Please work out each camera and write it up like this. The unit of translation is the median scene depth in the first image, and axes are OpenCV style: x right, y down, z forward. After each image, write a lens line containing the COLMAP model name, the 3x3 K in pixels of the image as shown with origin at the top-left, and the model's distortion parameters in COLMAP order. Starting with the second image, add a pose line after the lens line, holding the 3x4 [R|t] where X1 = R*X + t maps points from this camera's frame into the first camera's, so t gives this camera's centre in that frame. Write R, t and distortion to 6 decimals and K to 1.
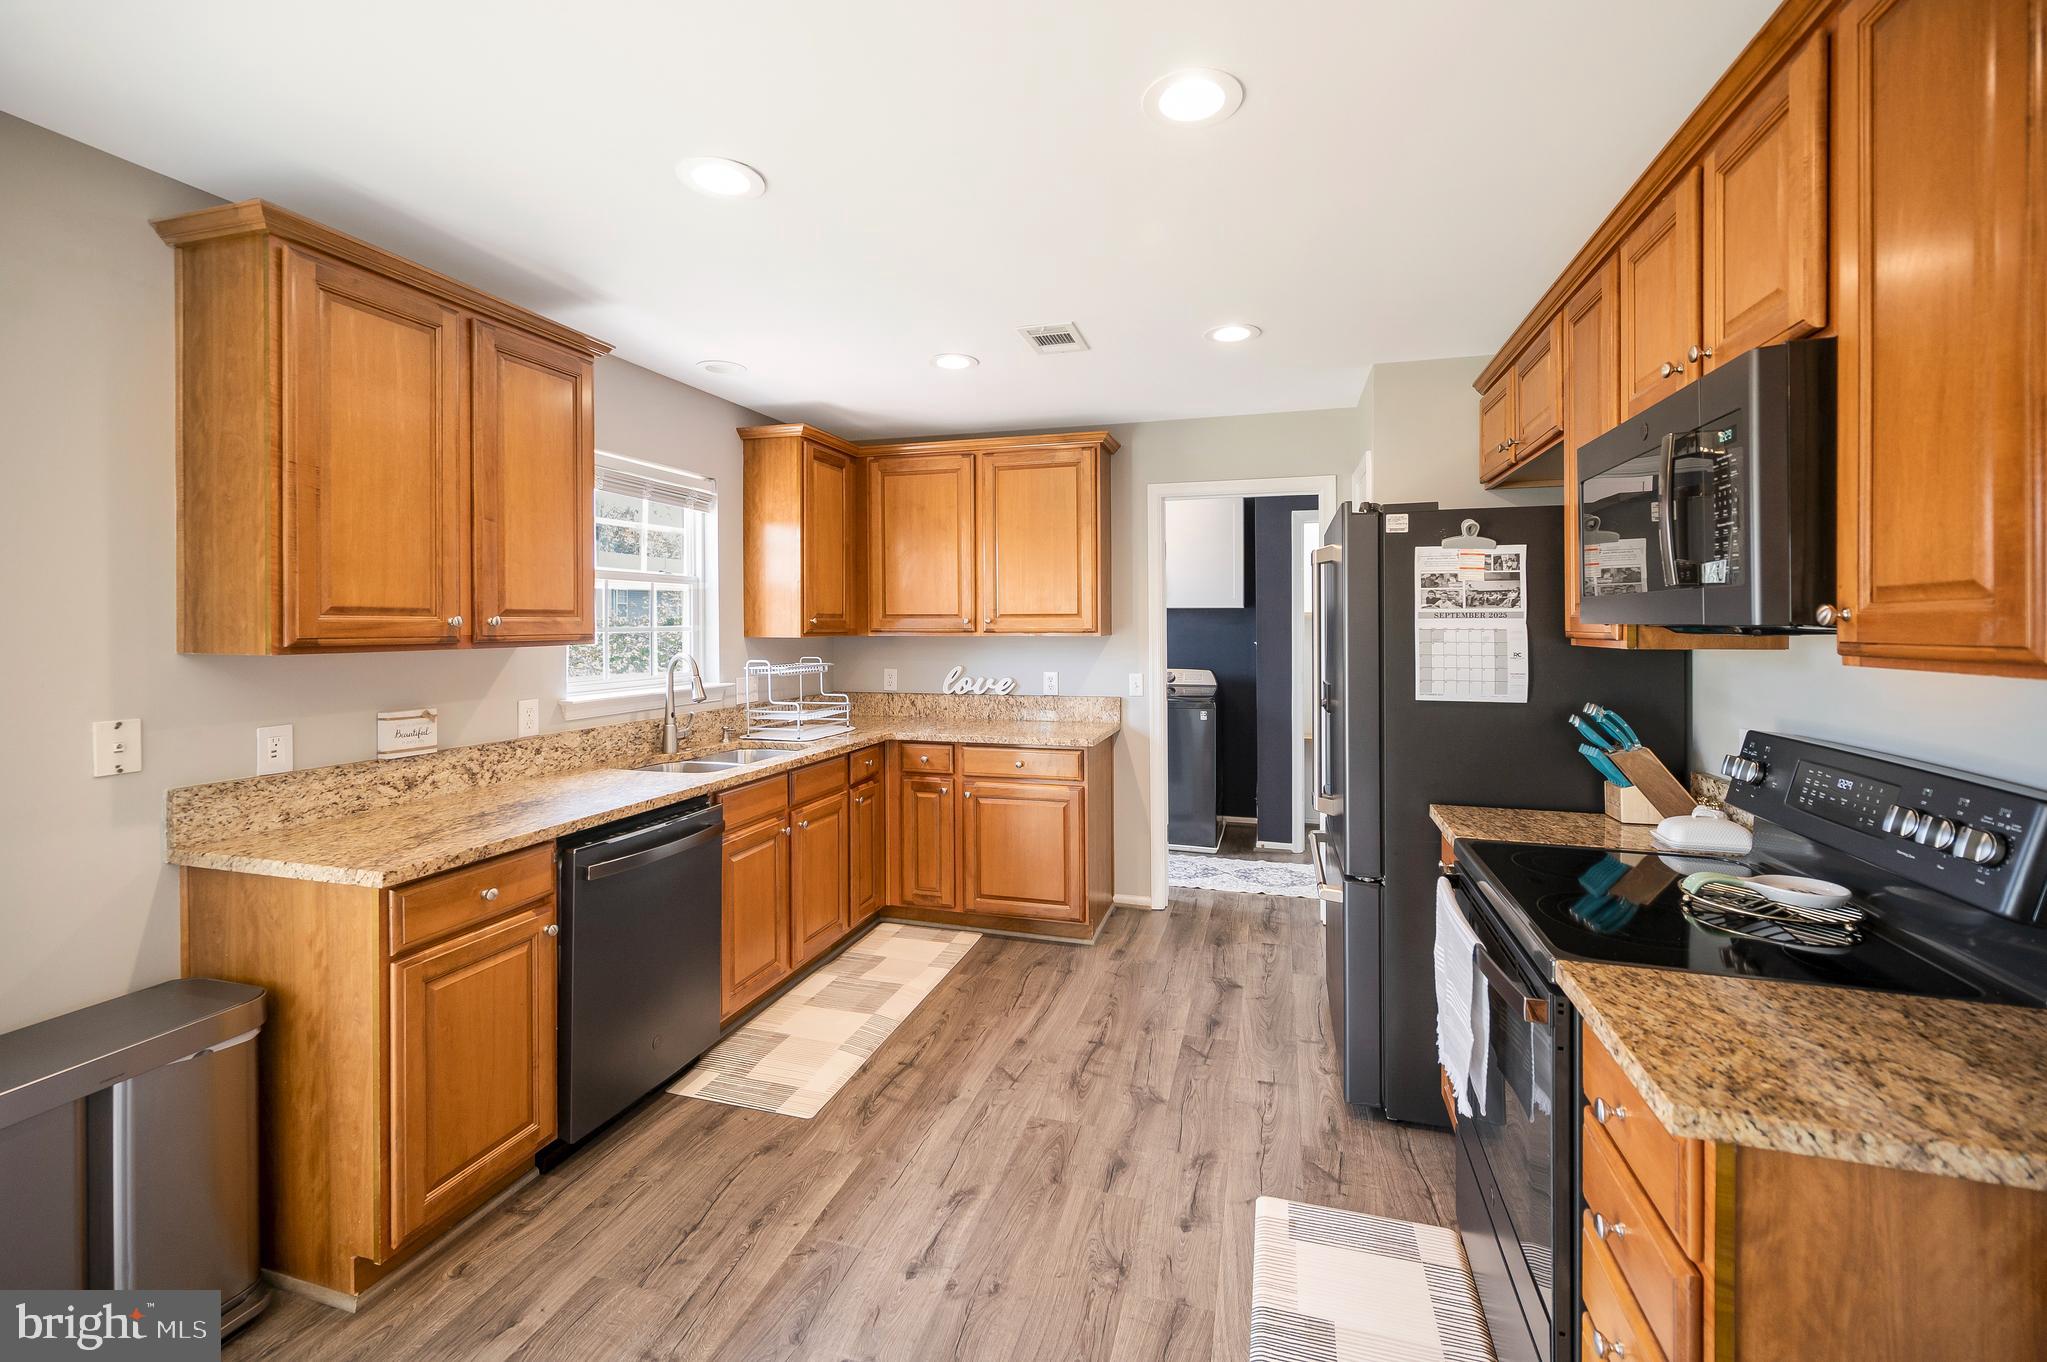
lens RADIAL K [[873.1, 0, 1013.5], [0, 873.1, 618.4], [0, 0, 1]] dist [0.000466, 0.000152]
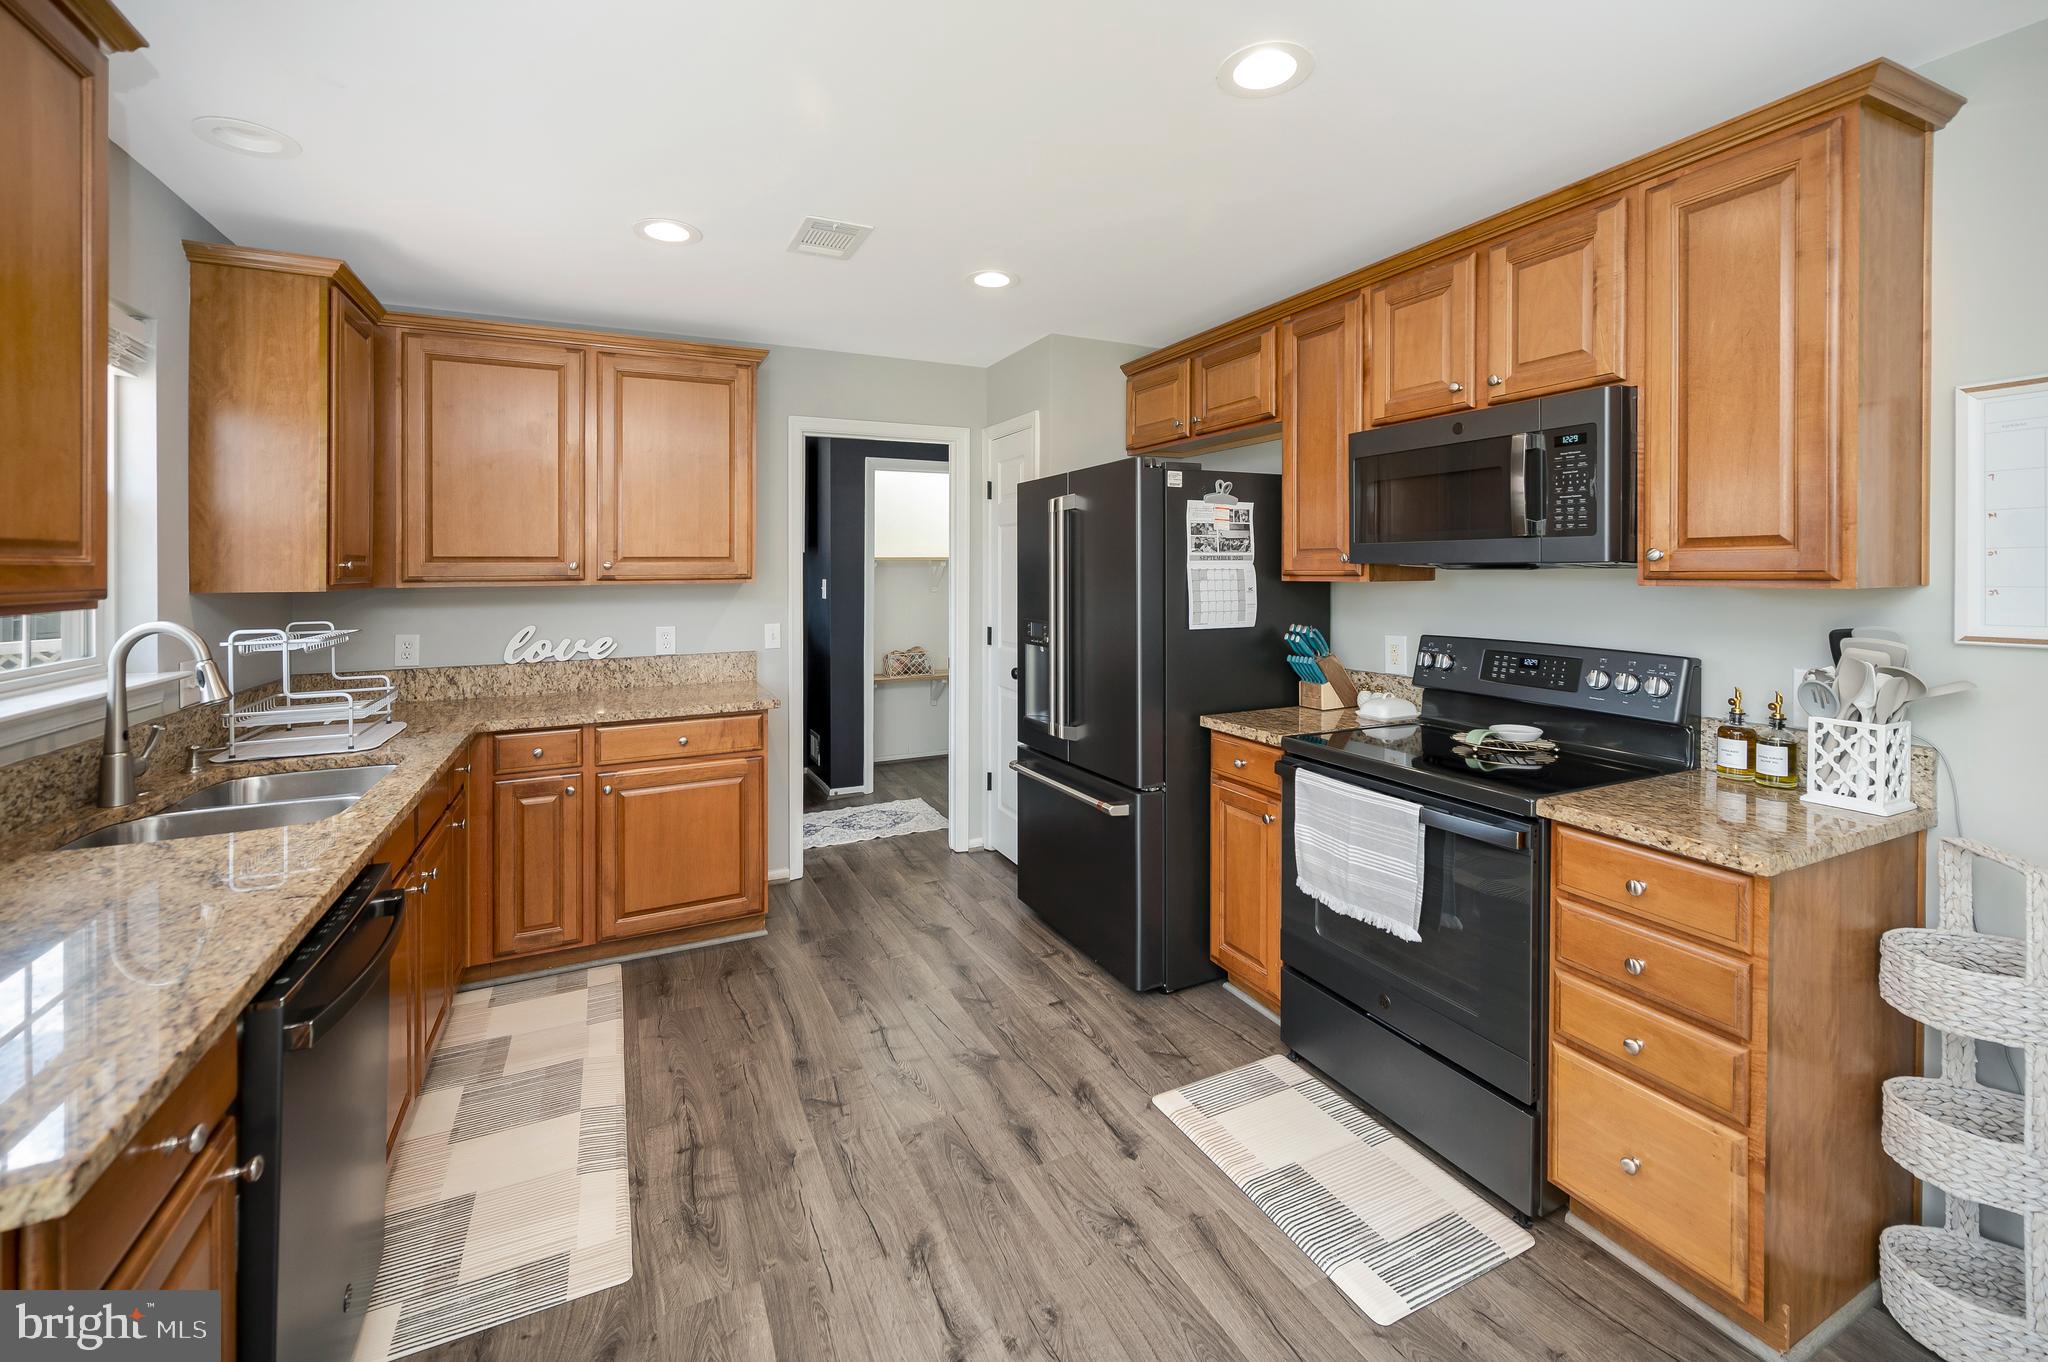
lens RADIAL K [[861.3, 0, 1052.4], [0, 861.3, 569.5], [0, 0, 1]] dist [-0.000197, -0.000501]
pose [[0.724135, -0.004934, 0.689640, -0.478674], [0.002095, 0.999986, 0.004955, 0.005990], [-0.689655, -0.002143, 0.724135, 0.286439]]
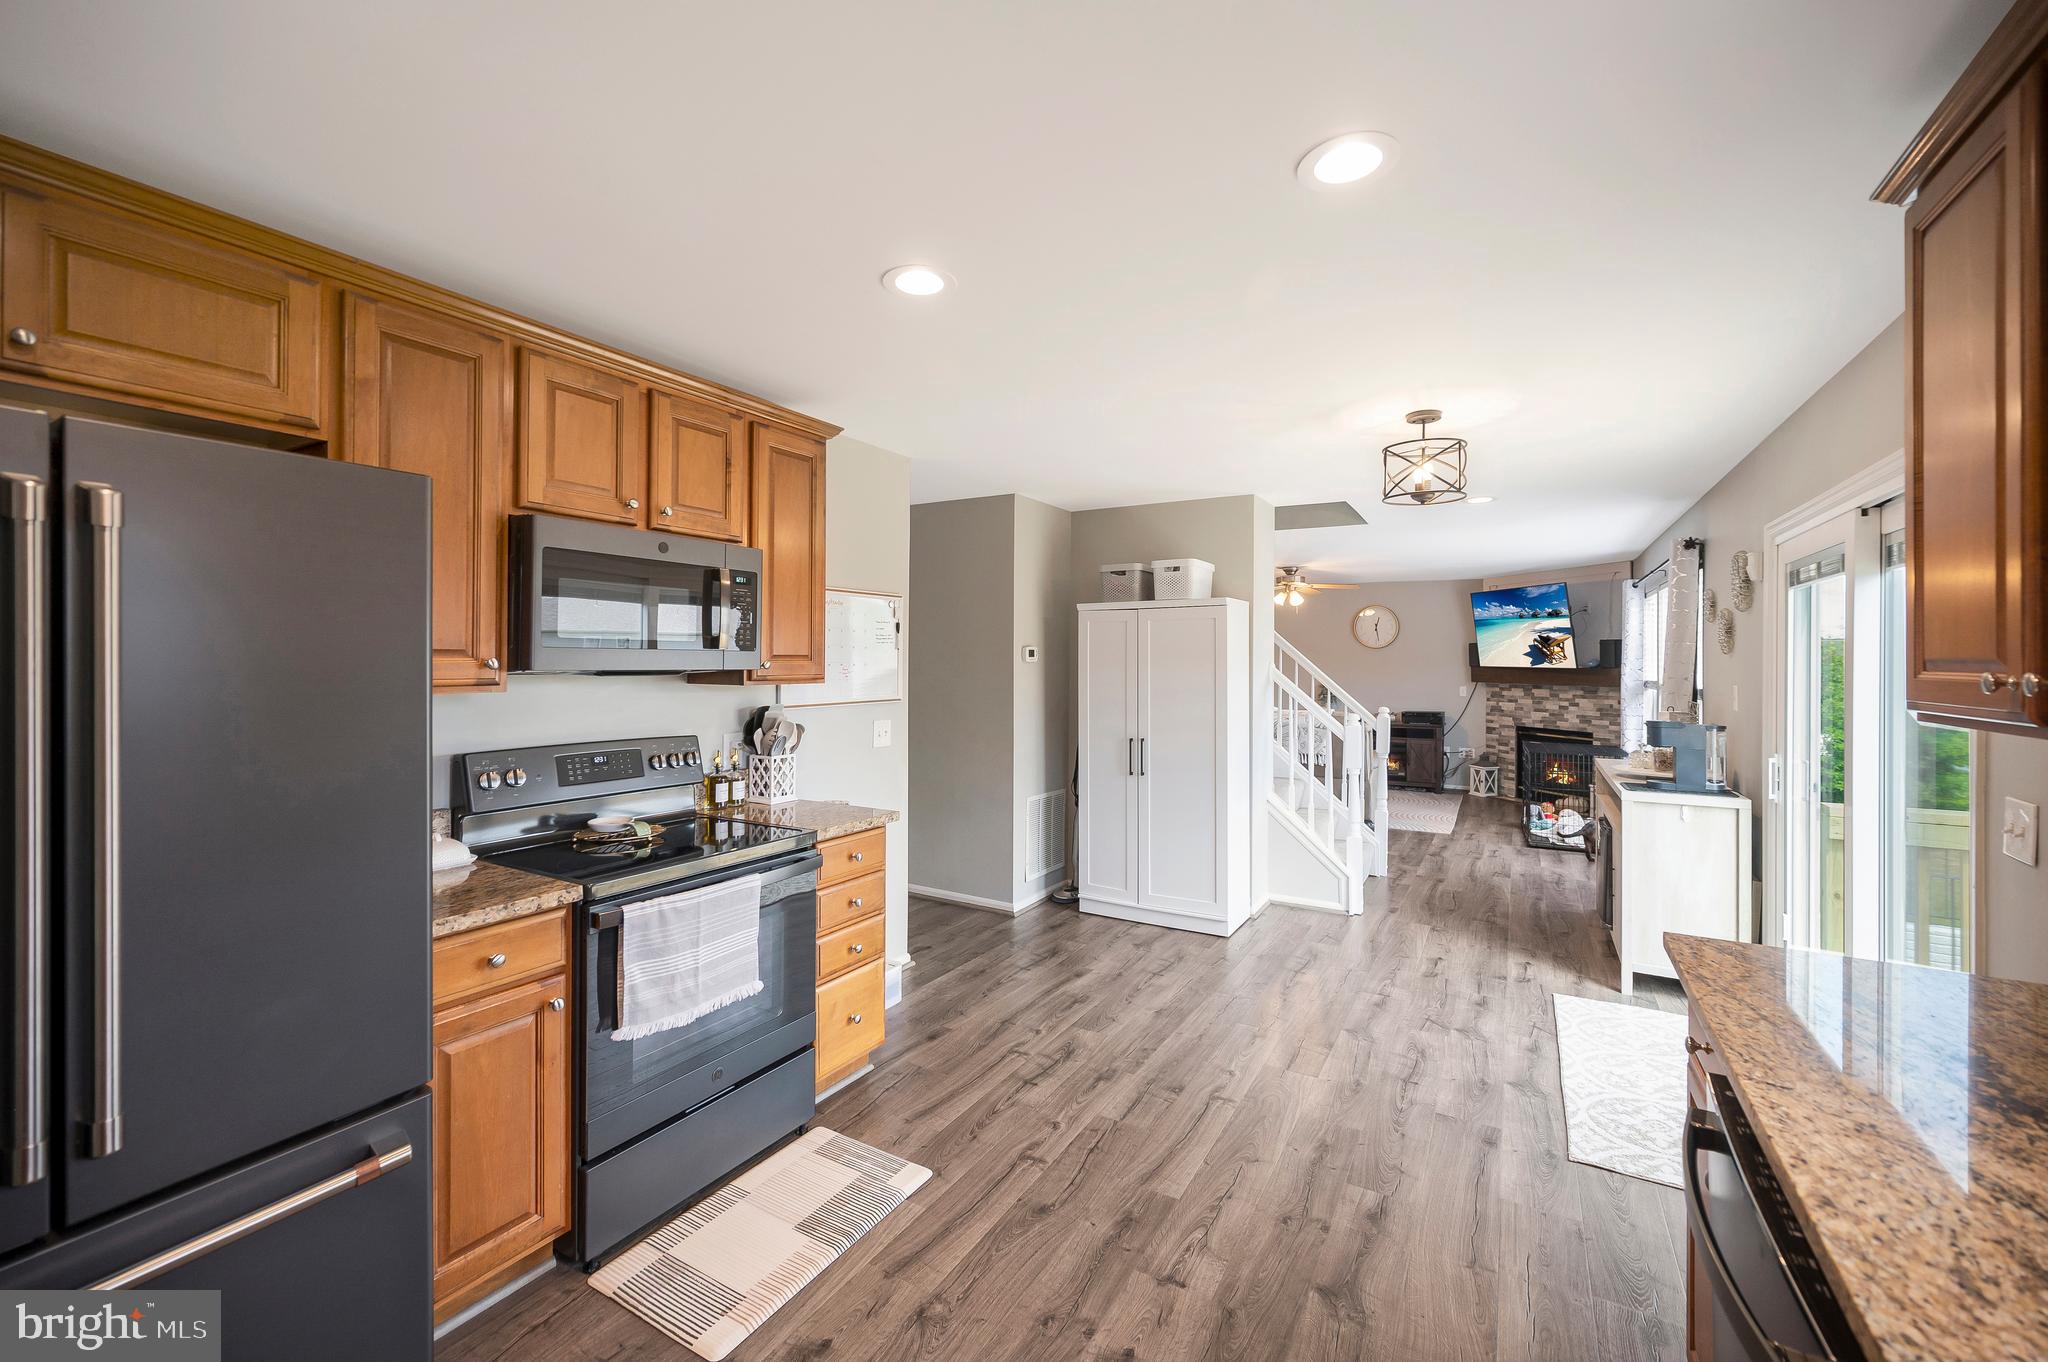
lens RADIAL K [[858.7, 0, 1010.4], [0, 858.7, 664.4], [0, 0, 1]] dist [0.000304, -0.000018]
pose [[-0.969787, -0.003939, 0.243922, -0.172521], [-0.004488, 0.999988, -0.001694, -0.002572], [-0.243913, -0.002738, -0.969793, 1.543094]]
